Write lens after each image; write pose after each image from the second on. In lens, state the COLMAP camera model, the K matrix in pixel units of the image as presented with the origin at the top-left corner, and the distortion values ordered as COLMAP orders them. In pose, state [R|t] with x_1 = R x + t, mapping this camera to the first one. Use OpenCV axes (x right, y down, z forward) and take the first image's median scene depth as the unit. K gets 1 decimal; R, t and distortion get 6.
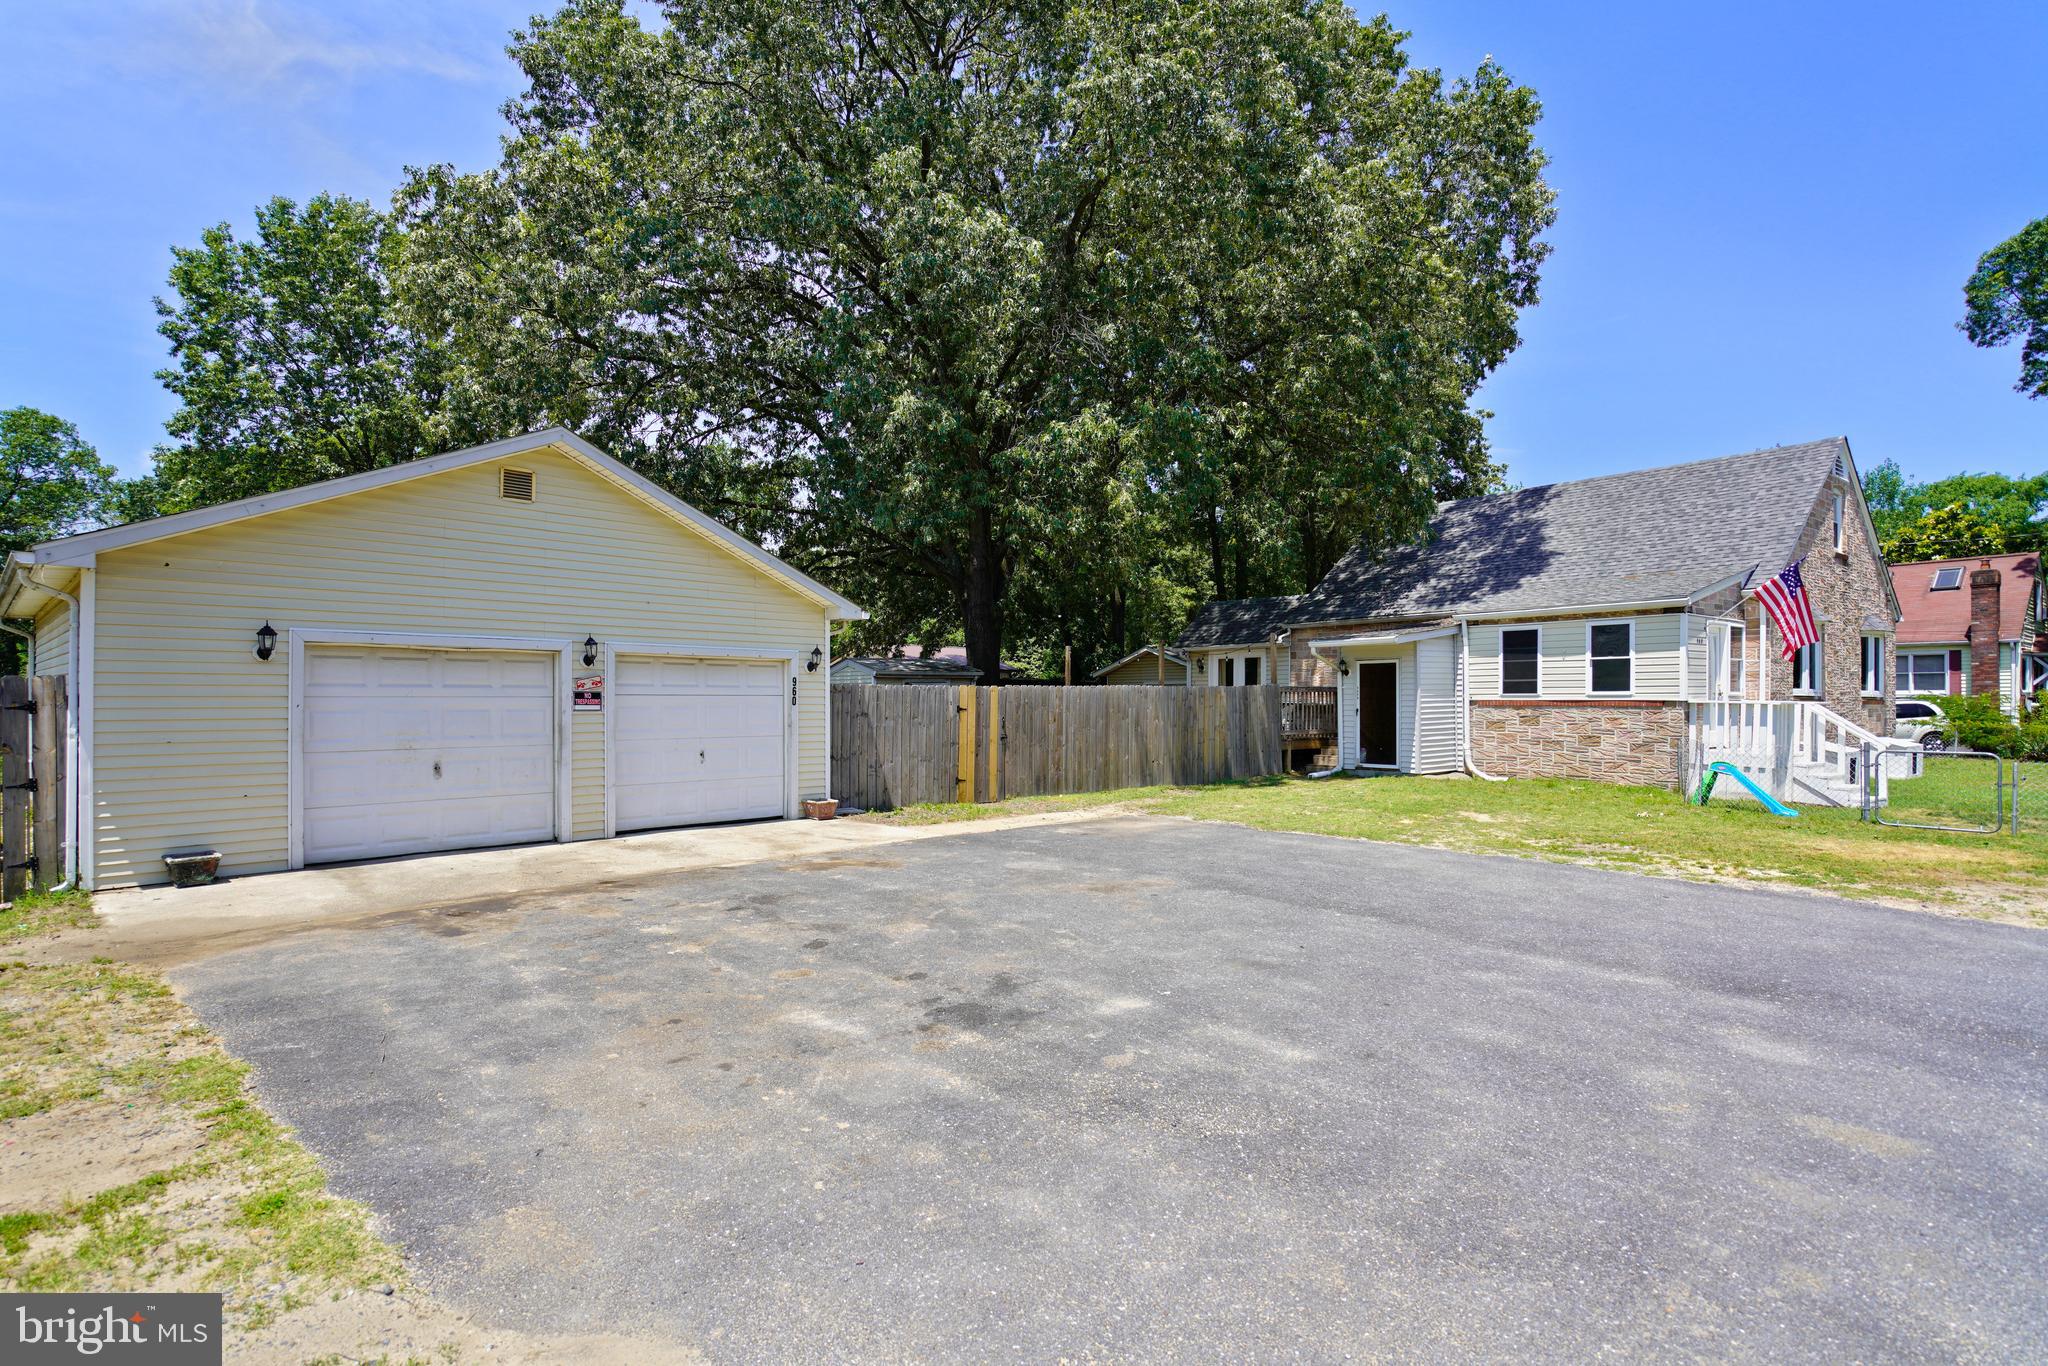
lens RADIAL K [[990.7, 0, 1028.7], [0, 990.7, 682.1], [0, 0, 1]] dist [-0.002576, -0.000022]
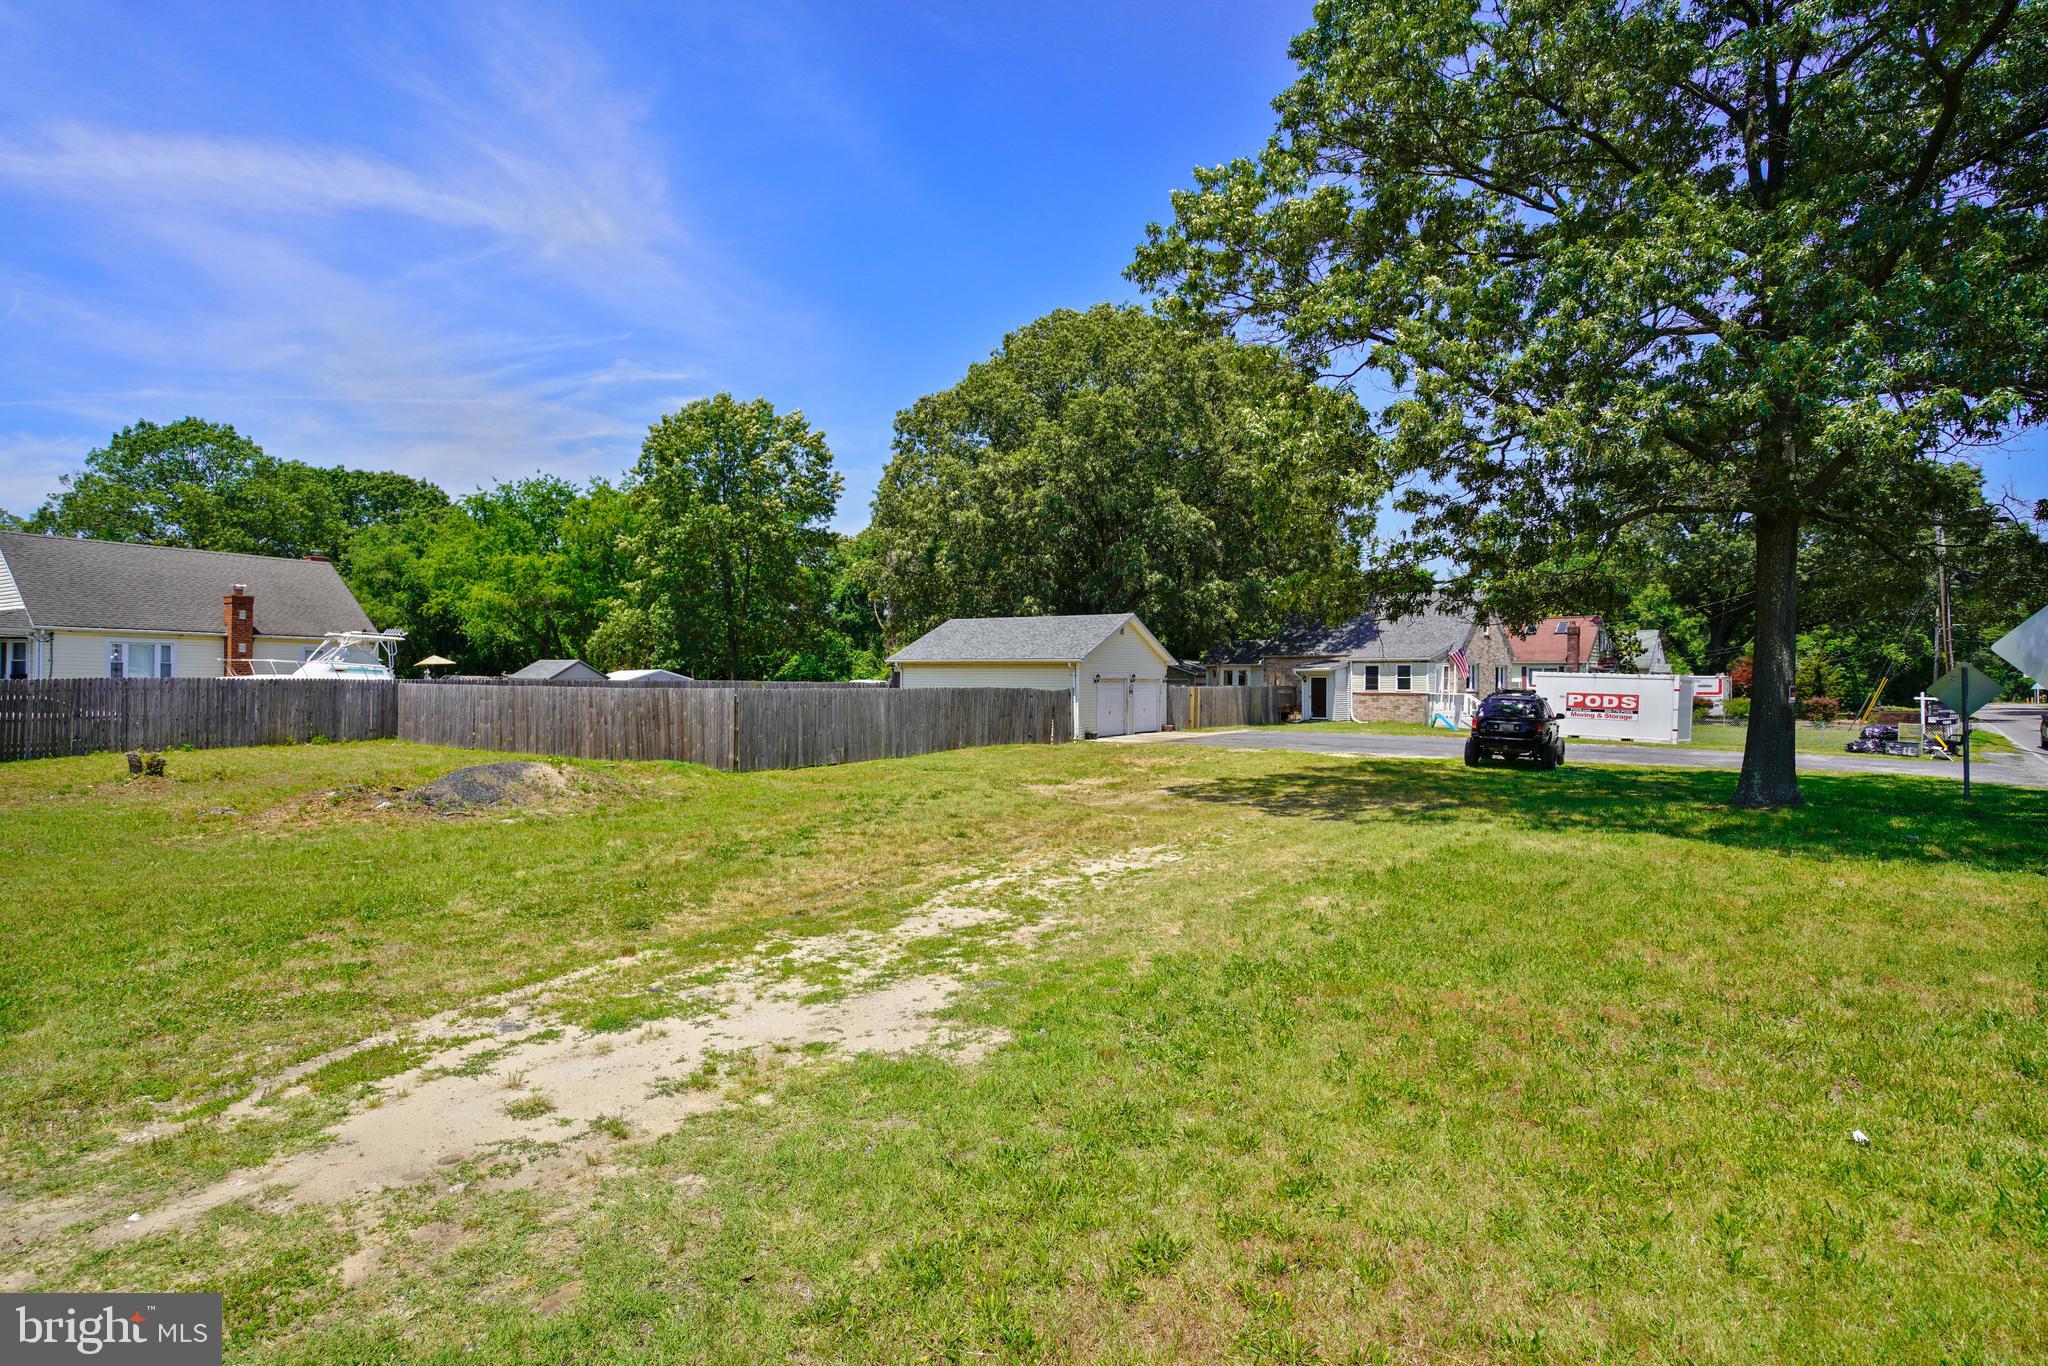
lens RADIAL K [[991.6, 0, 1020.3], [0, 991.6, 682.1], [0, 0, 1]] dist [0.000735, 0.000005]
pose [[0.983765, 0.008504, 0.179262, -0.890997], [-0.010984, 0.999857, 0.012847, -0.033326], [-0.179127, -0.014607, 0.983718, -1.418730]]
